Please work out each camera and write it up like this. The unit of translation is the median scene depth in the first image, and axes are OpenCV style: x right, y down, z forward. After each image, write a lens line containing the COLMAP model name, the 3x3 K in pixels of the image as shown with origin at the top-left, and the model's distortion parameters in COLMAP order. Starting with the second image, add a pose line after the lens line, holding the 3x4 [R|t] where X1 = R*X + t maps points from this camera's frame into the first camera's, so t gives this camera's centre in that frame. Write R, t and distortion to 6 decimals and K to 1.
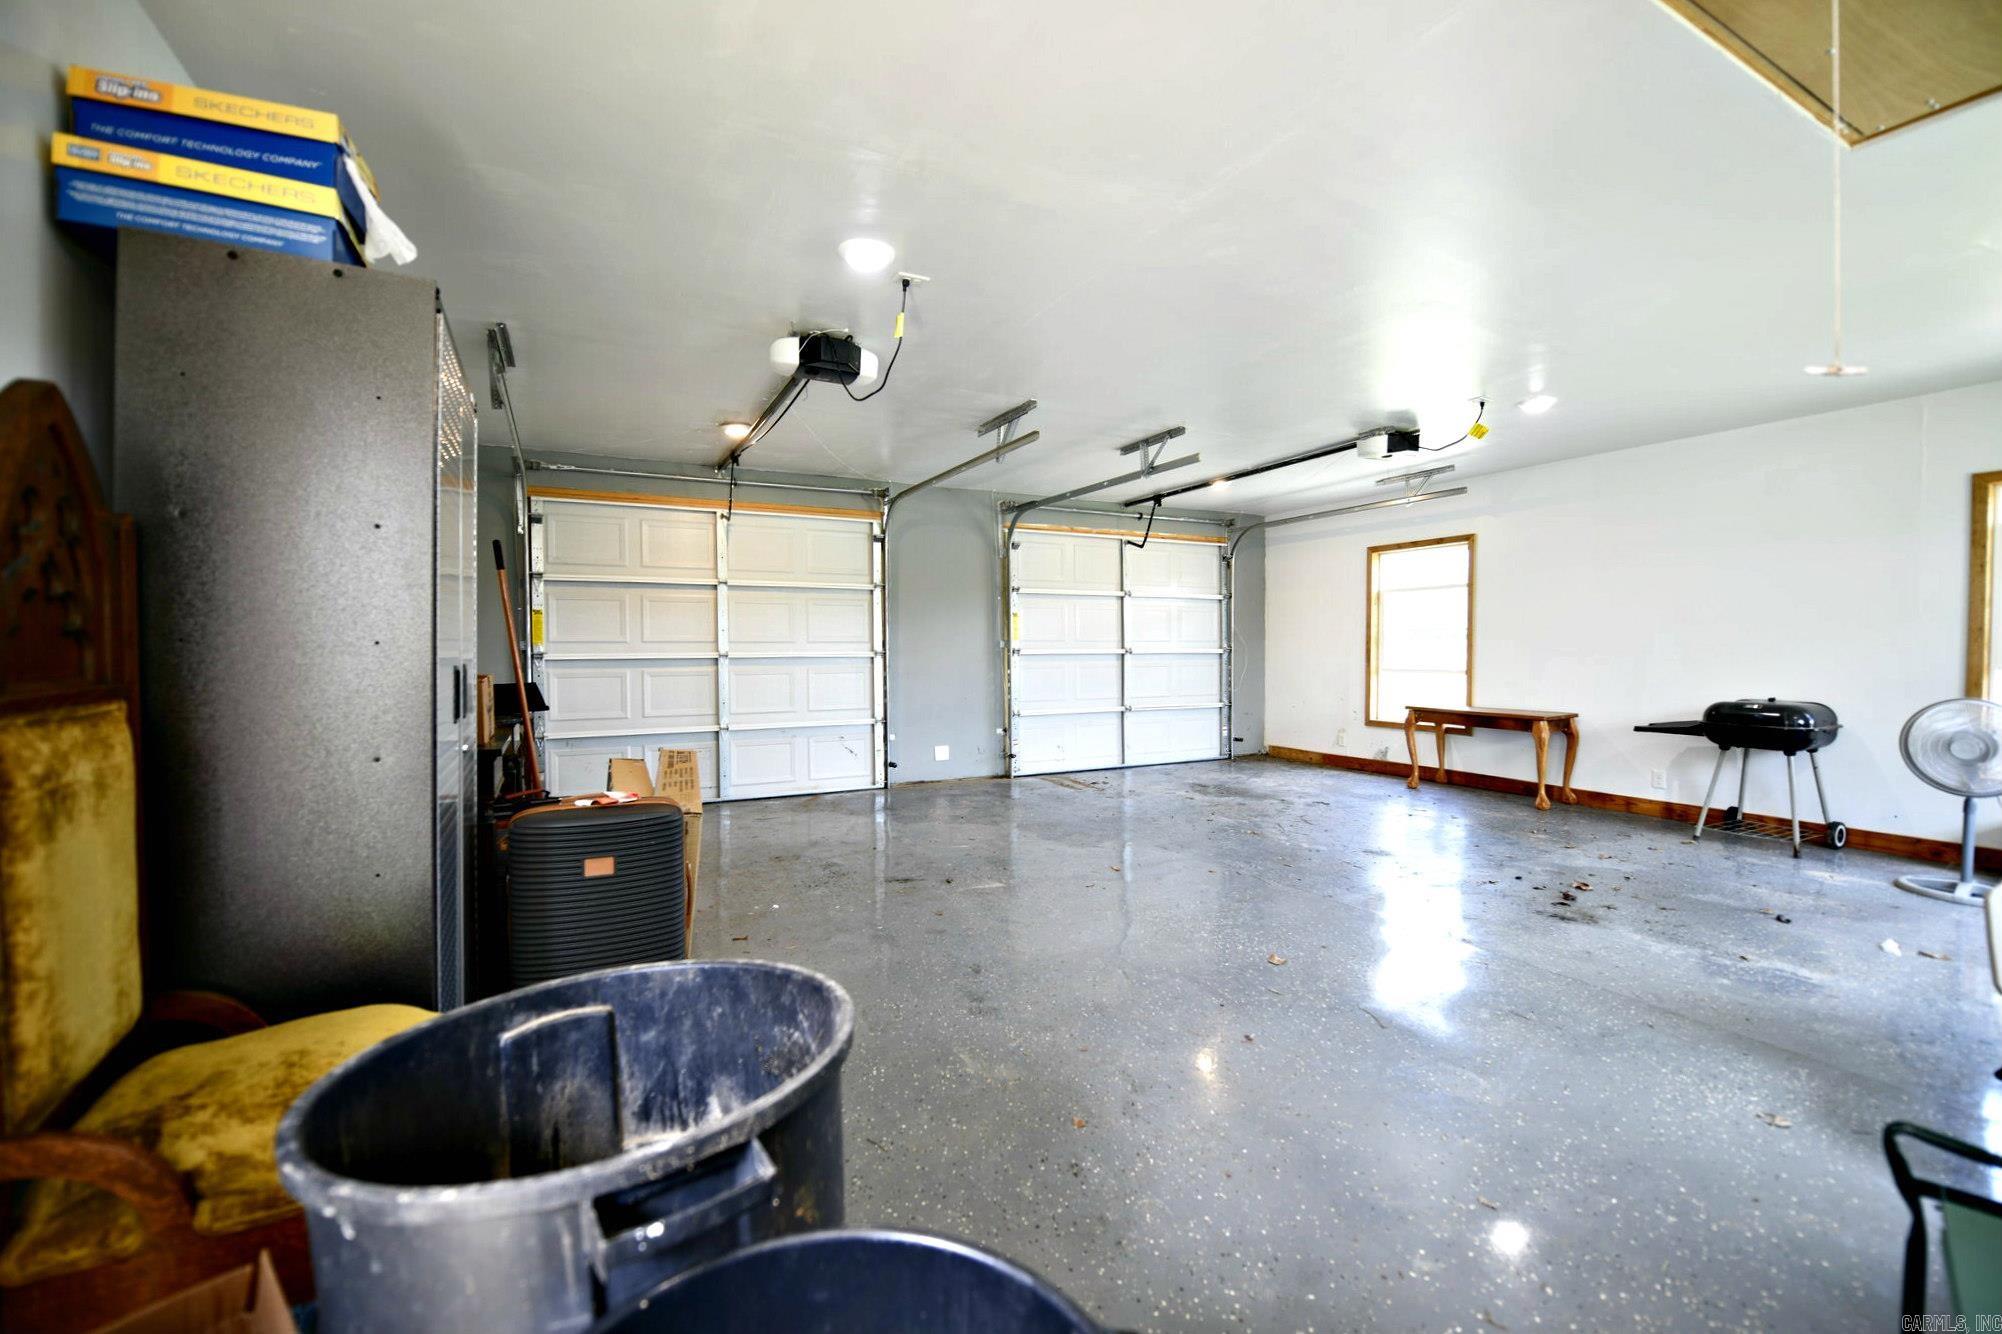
lens RADIAL K [[805.5, 0, 993.7], [0, 805.5, 656.8], [0, 0, 1]] dist [-0.010636, -0.000223]
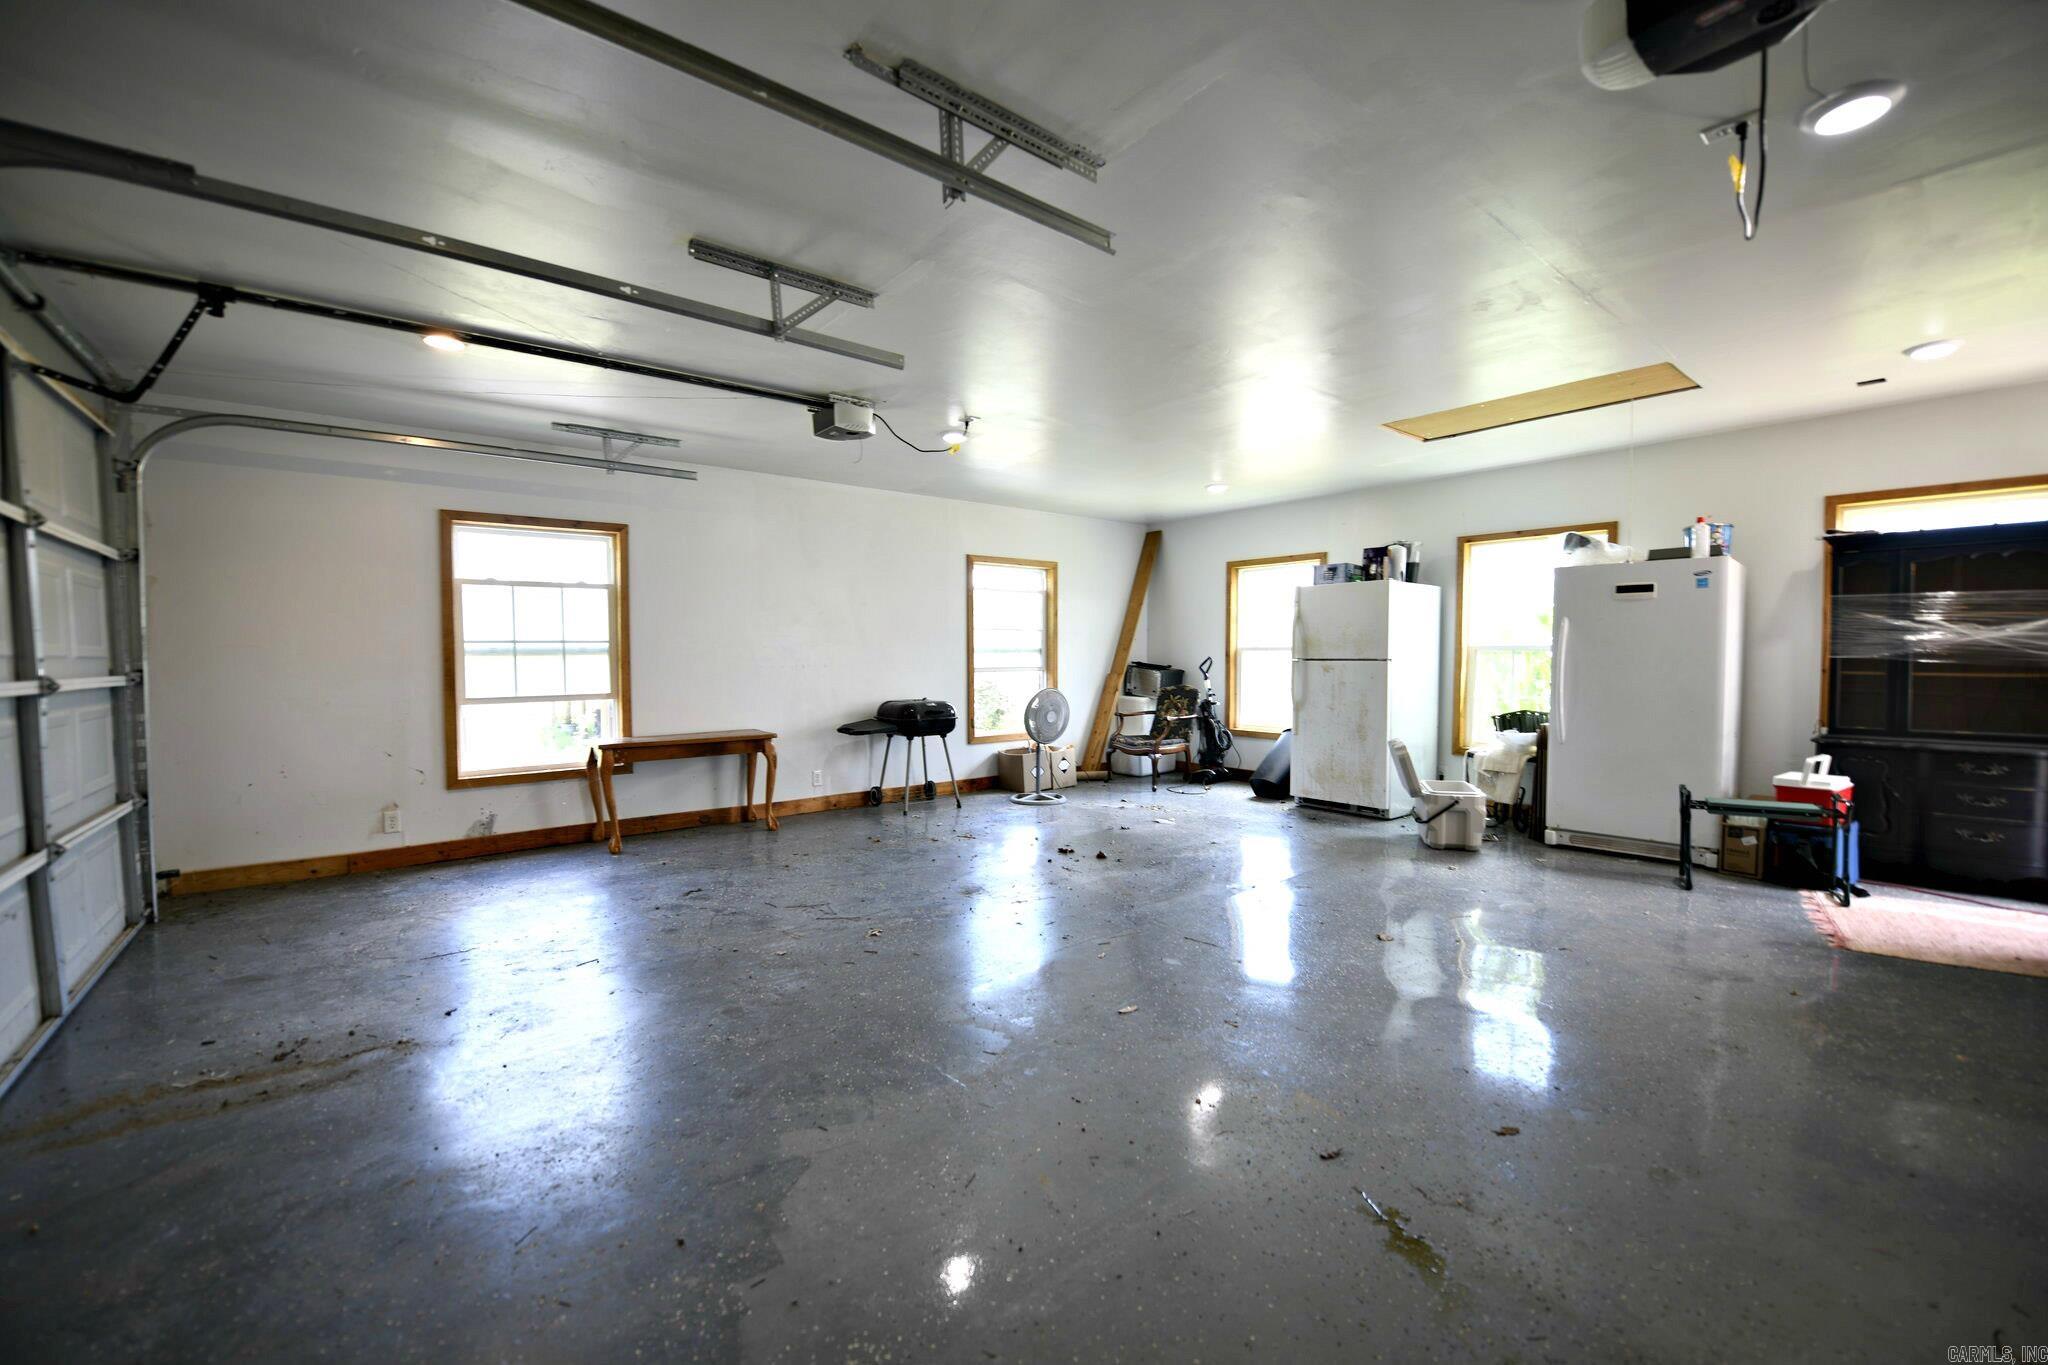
lens RADIAL K [[824.1, 0, 1011.8], [0, 824.1, 687.3], [0, 0, 1]] dist [-0.010636, -0.000223]
pose [[-0.183695, -0.036990, 0.982287, -0.318422], [0.021598, 0.998899, 0.041655, -0.016258], [-0.982746, 0.028867, -0.182694, 0.832571]]
